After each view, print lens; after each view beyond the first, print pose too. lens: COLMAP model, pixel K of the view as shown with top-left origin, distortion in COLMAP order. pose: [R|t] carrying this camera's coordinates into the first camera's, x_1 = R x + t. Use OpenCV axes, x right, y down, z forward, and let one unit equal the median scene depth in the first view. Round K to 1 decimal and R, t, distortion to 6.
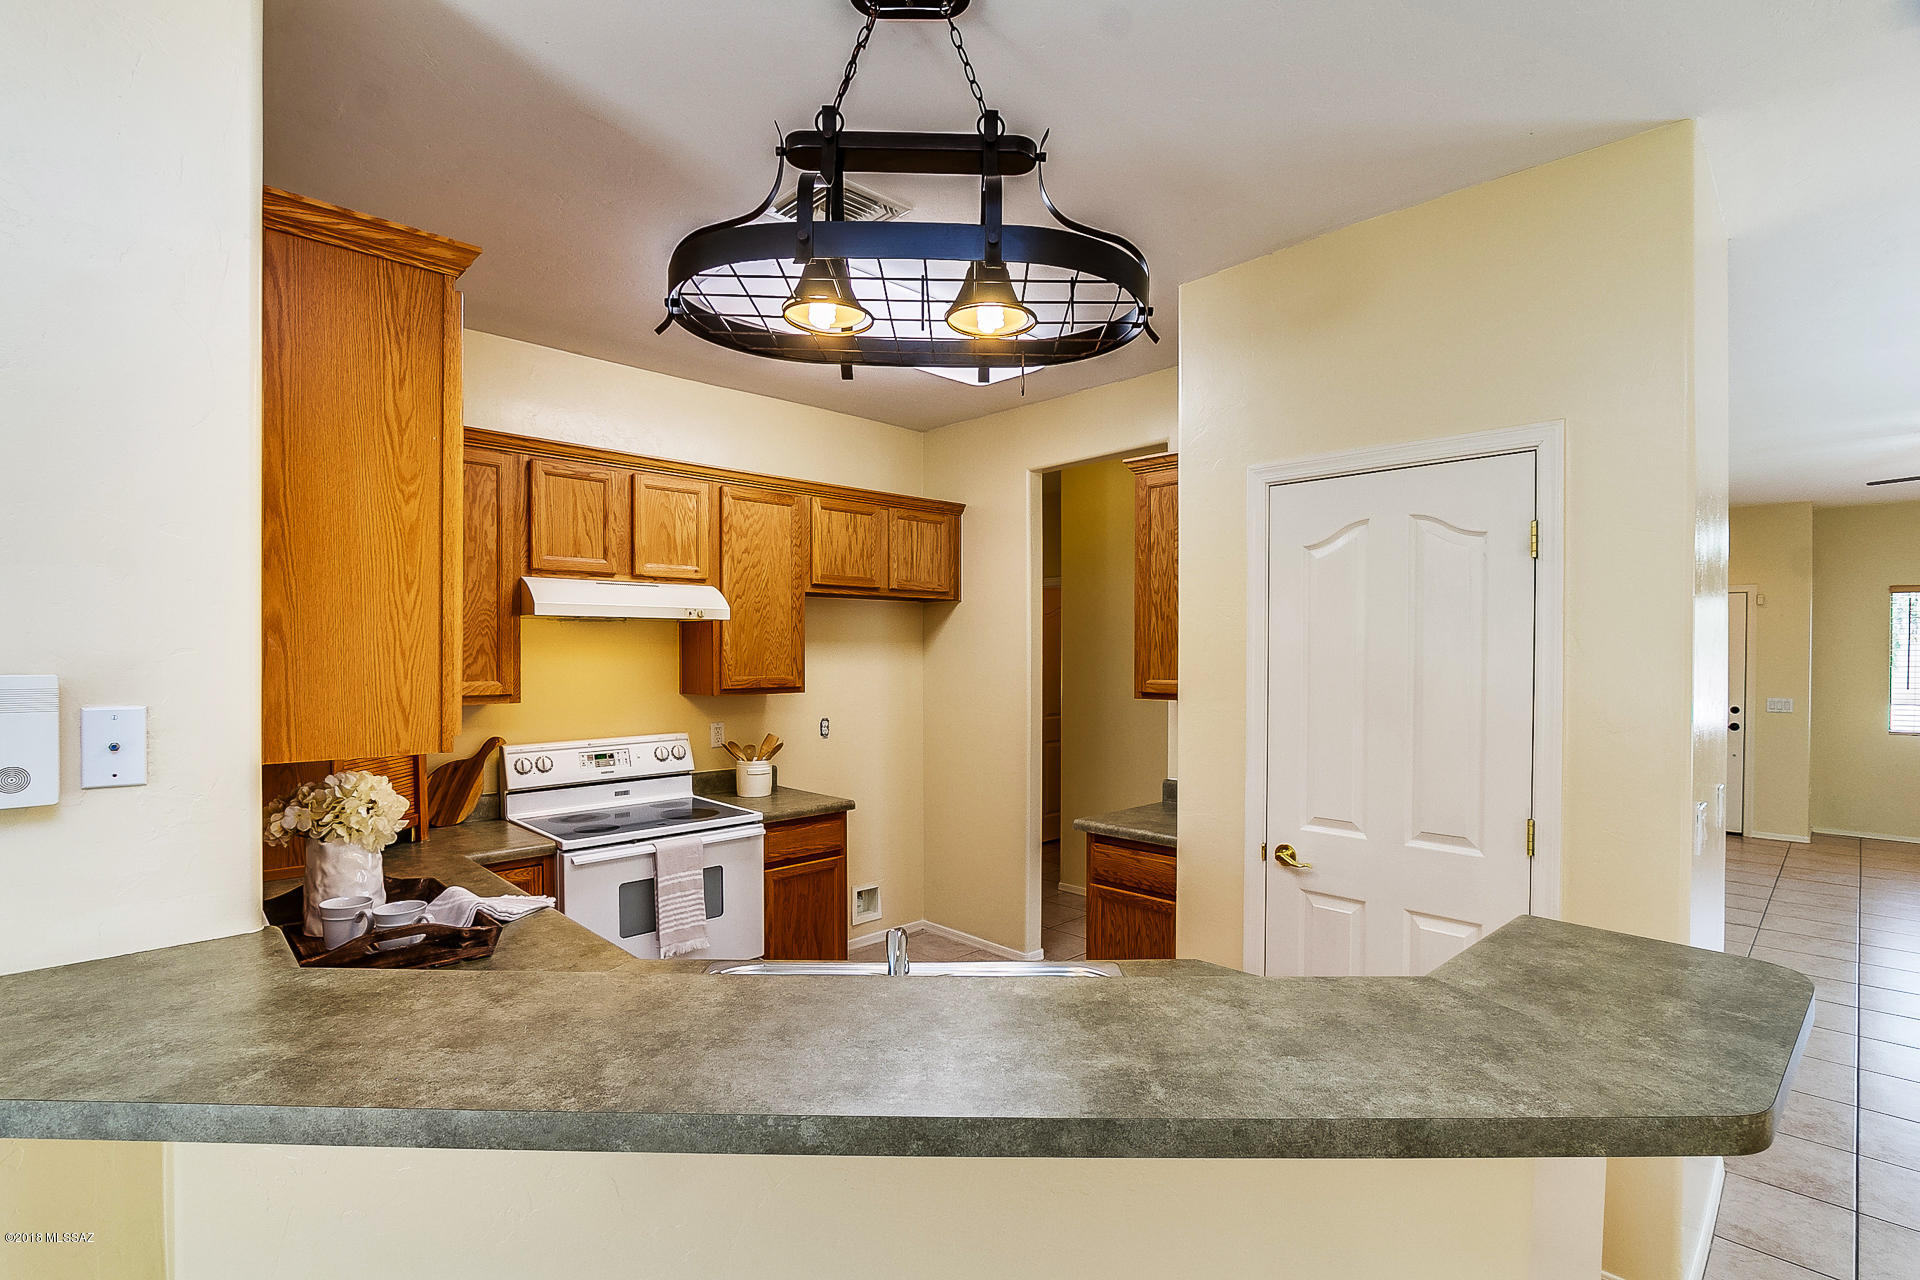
lens RADIAL K [[895.8, 0, 960.4], [0, 895.8, 670.4], [0, 0, 1]] dist [-0.026954, 0.005479]
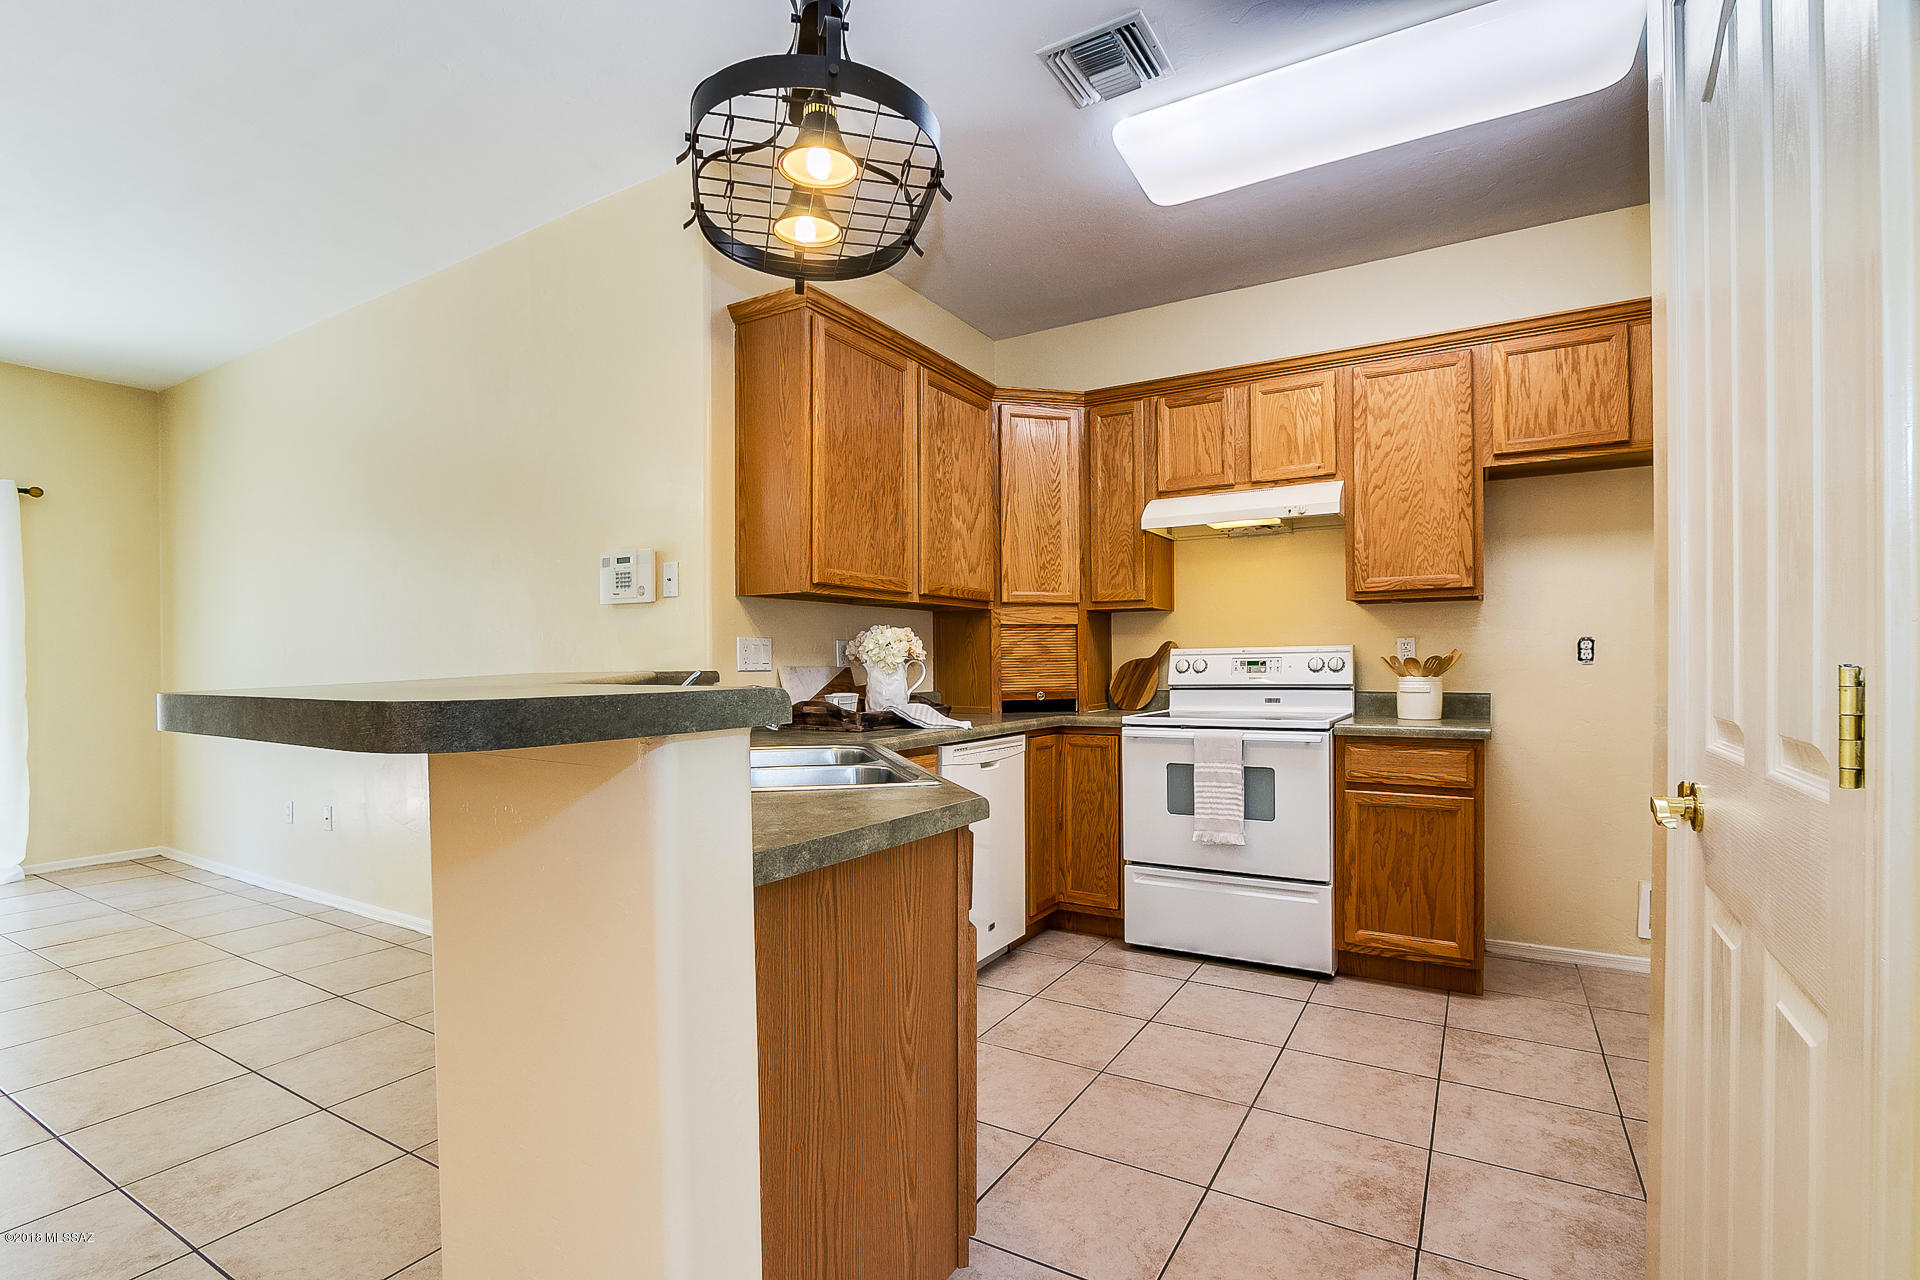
lens RADIAL K [[895.8, 0, 953.8], [0, 895.8, 674.8], [0, 0, 1]] dist [-0.026954, 0.005479]
pose [[0.254018, 0.011612, -0.967130, 0.512265], [-0.014119, 0.999866, 0.008296, 0.104623], [0.967096, 0.011547, 0.254148, 0.386504]]
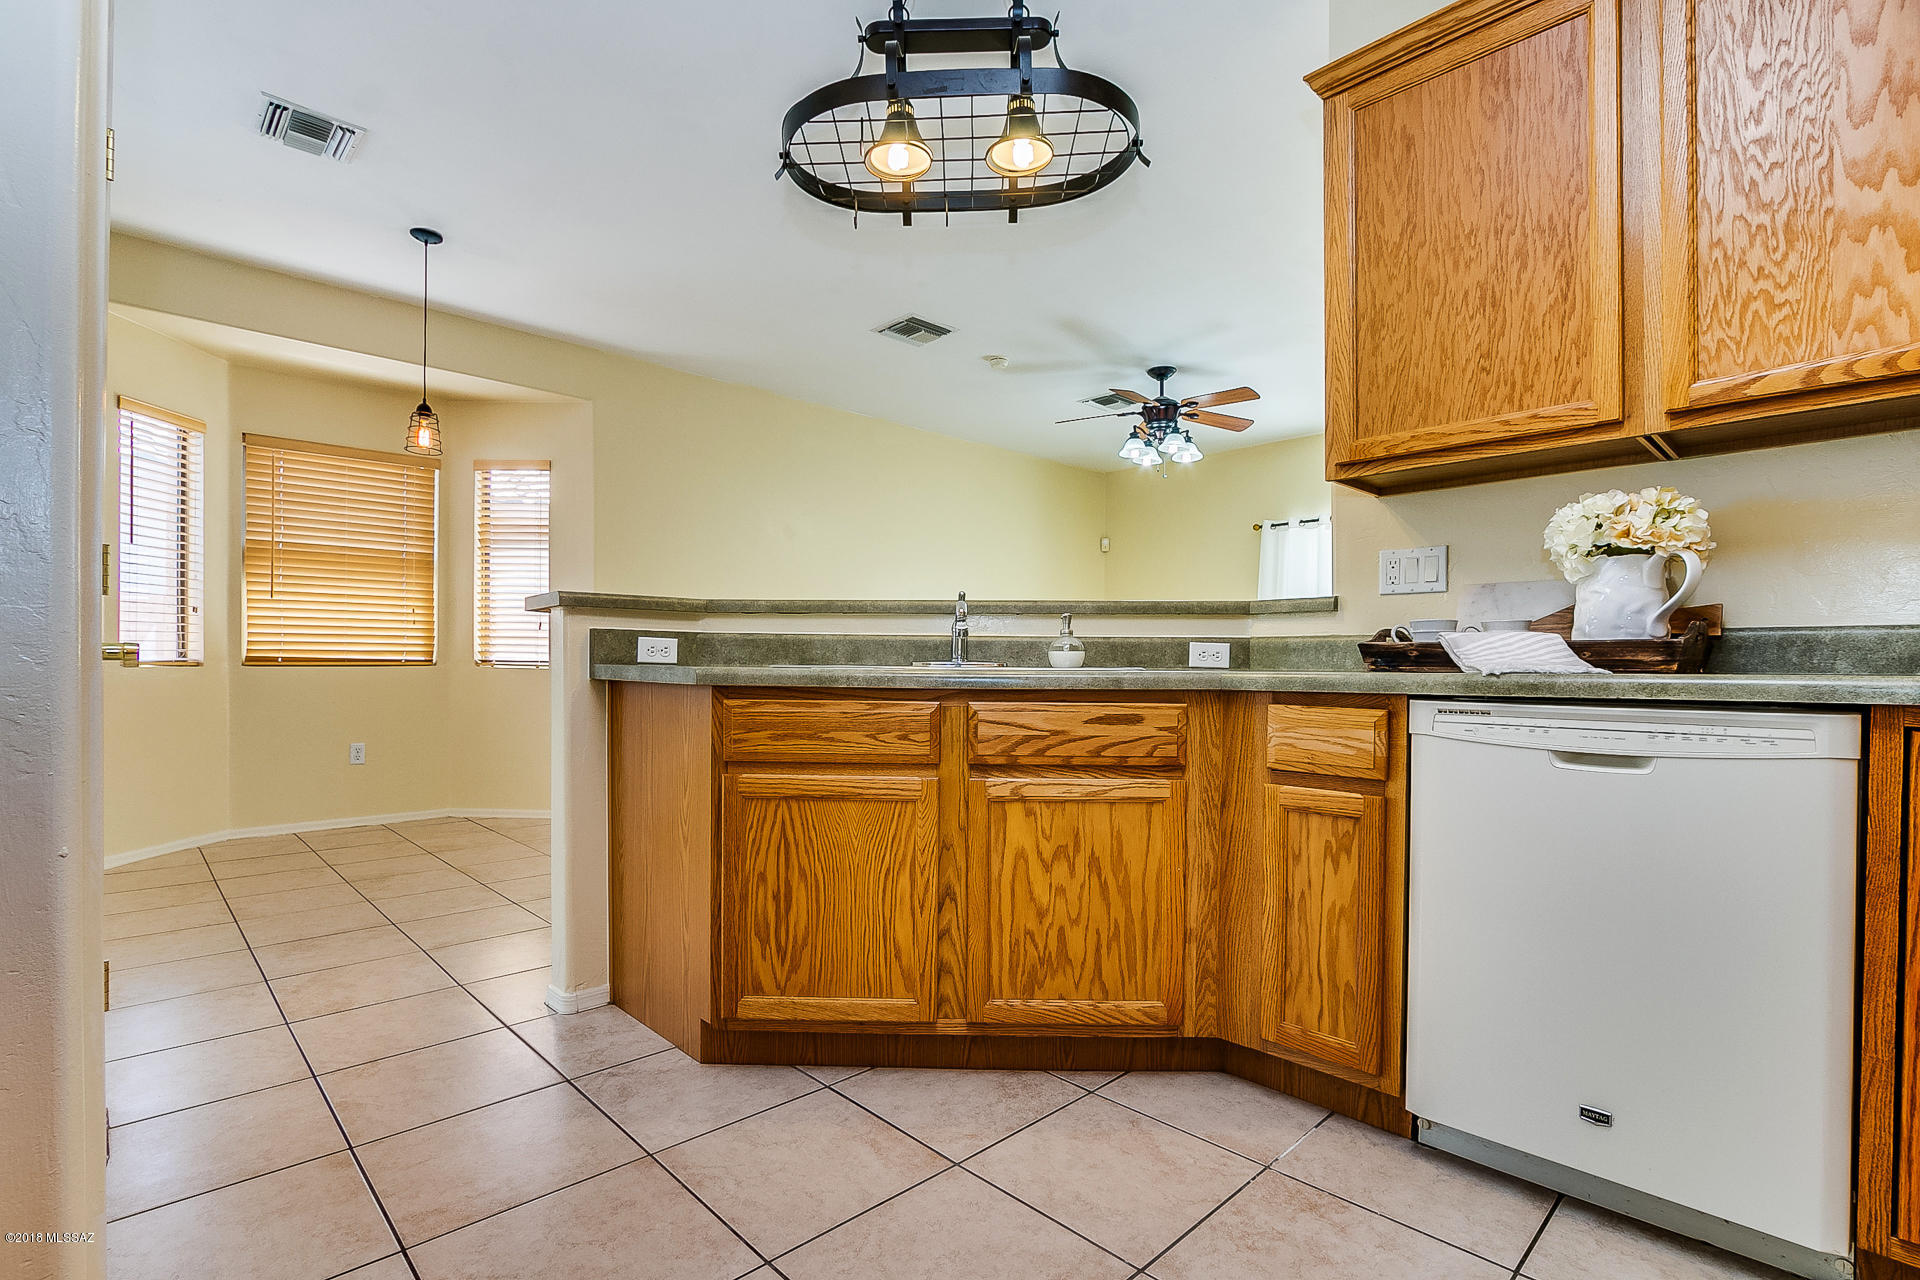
lens RADIAL K [[895.8, 0, 951.7], [0, 895.8, 671.4], [0, 0, 1]] dist [-0.026954, 0.005479]
pose [[-0.999947, -0.005976, 0.008360, -0.028851], [-0.005746, 0.999612, 0.027268, 0.149309], [-0.008520, 0.027219, -0.999593, 1.030859]]
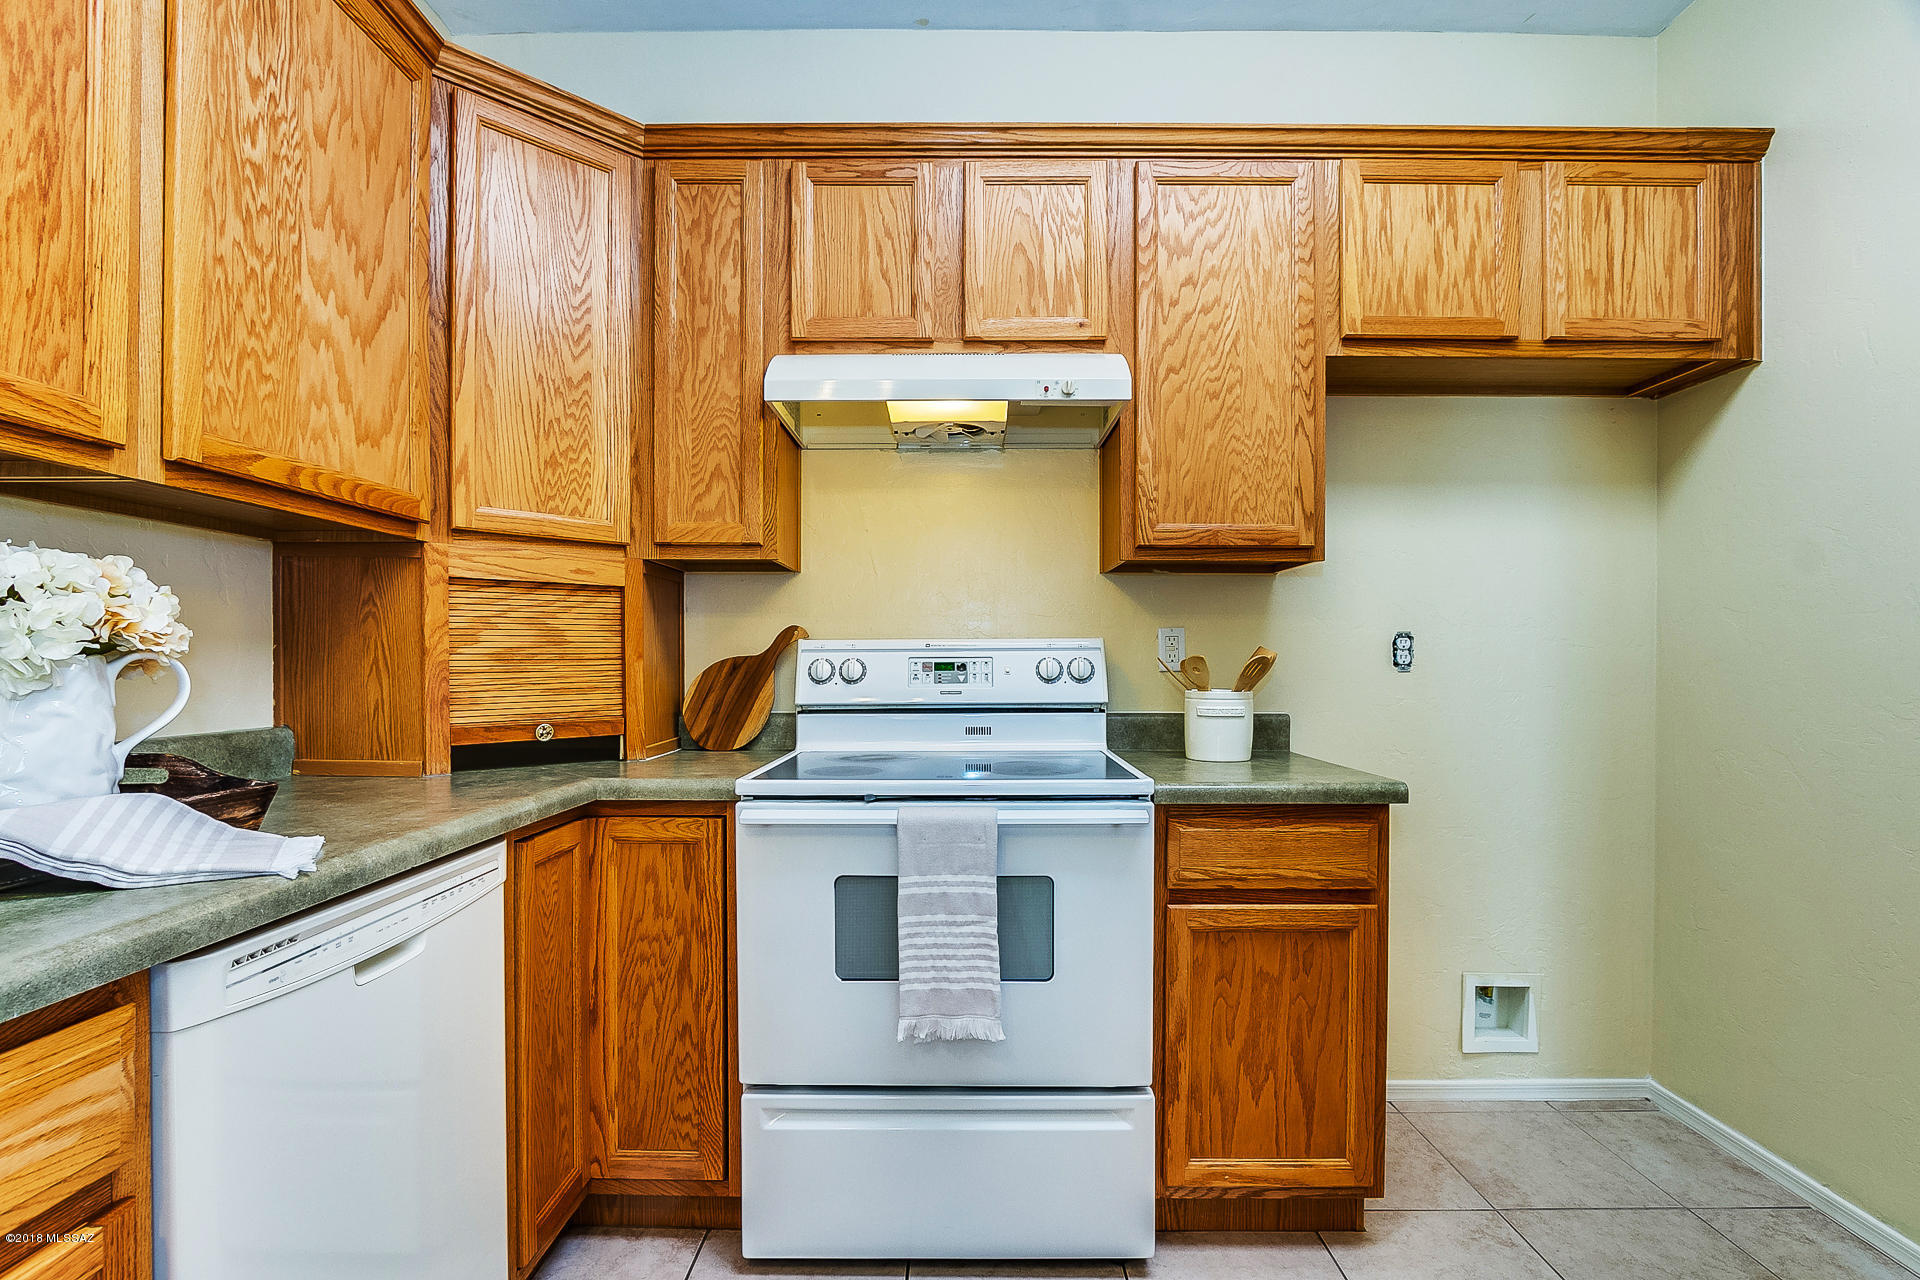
lens RADIAL K [[895.8, 0, 954.0], [0, 895.8, 671.3], [0, 0, 1]] dist [-0.026954, 0.005479]
pose [[0.710799, 0.009049, -0.703337, 0.029290], [-0.017615, 0.999833, -0.004938, 0.100925], [0.703174, 0.015899, 0.710840, 0.560887]]
